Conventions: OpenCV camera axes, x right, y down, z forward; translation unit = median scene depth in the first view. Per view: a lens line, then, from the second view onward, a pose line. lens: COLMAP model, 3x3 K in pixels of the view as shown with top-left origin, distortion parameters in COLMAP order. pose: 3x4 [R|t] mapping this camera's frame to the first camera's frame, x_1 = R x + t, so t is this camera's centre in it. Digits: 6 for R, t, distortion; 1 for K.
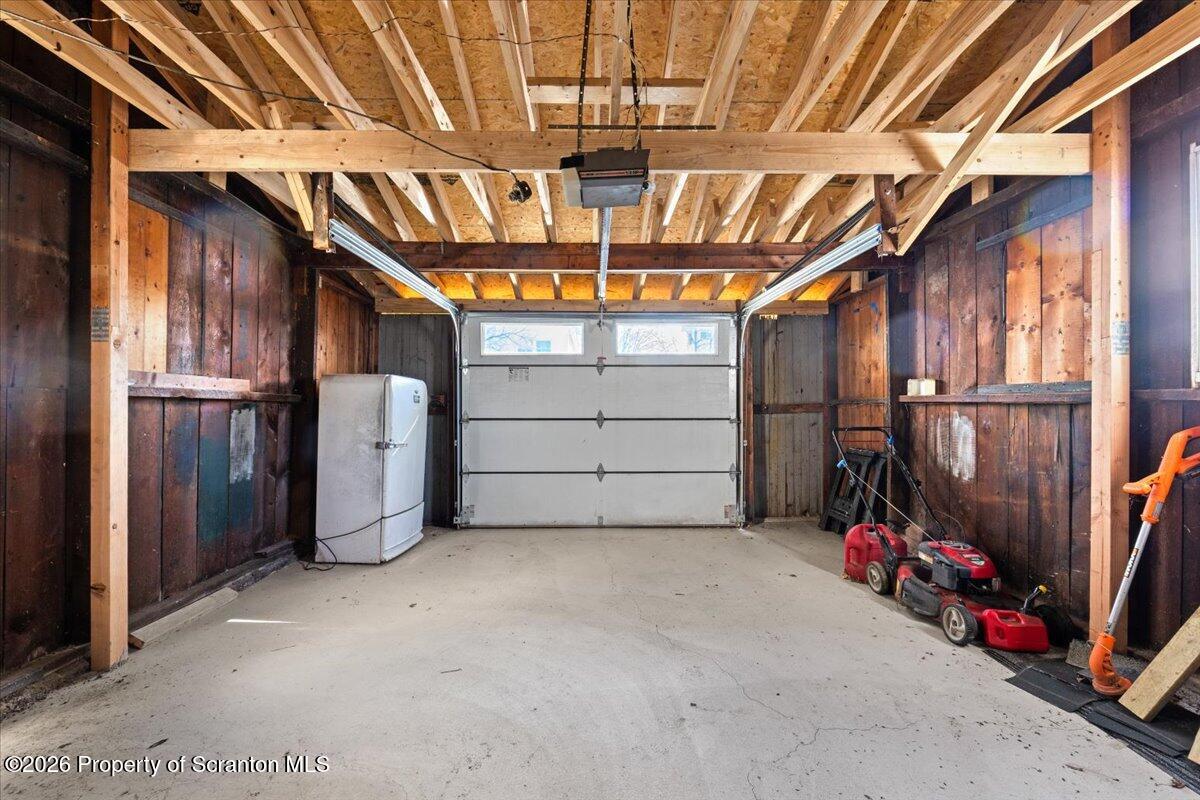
lens RADIAL K [[503.0, 0, 596.6], [0, 503.0, 404.6], [0, 0, 1]] dist [-0.007326, -0.000434]
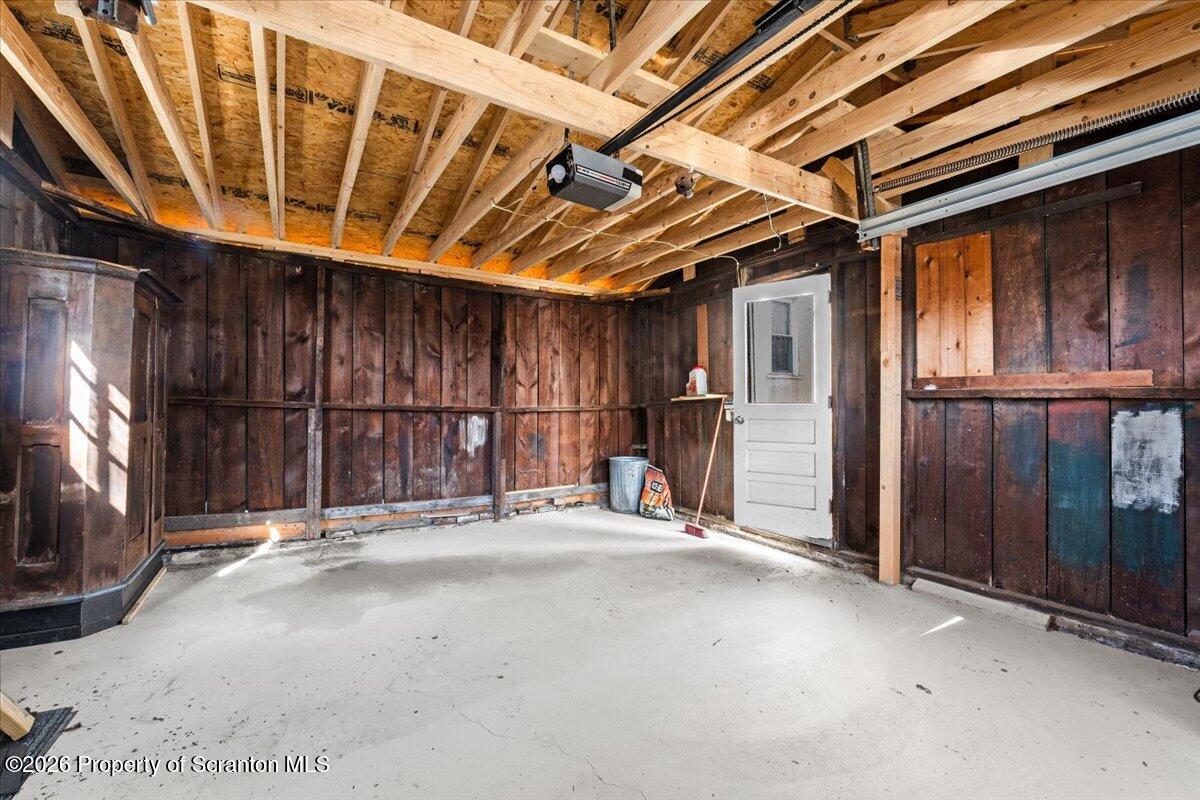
lens RADIAL K [[503.0, 0, 599.7], [0, 503.0, 396.9], [0, 0, 1]] dist [-0.007326, -0.000434]
pose [[-0.857828, -0.012234, -0.513792, 0.356859], [-0.003803, 0.999840, -0.017459, 0.004946], [0.513923, -0.013023, -0.857737, 1.279274]]
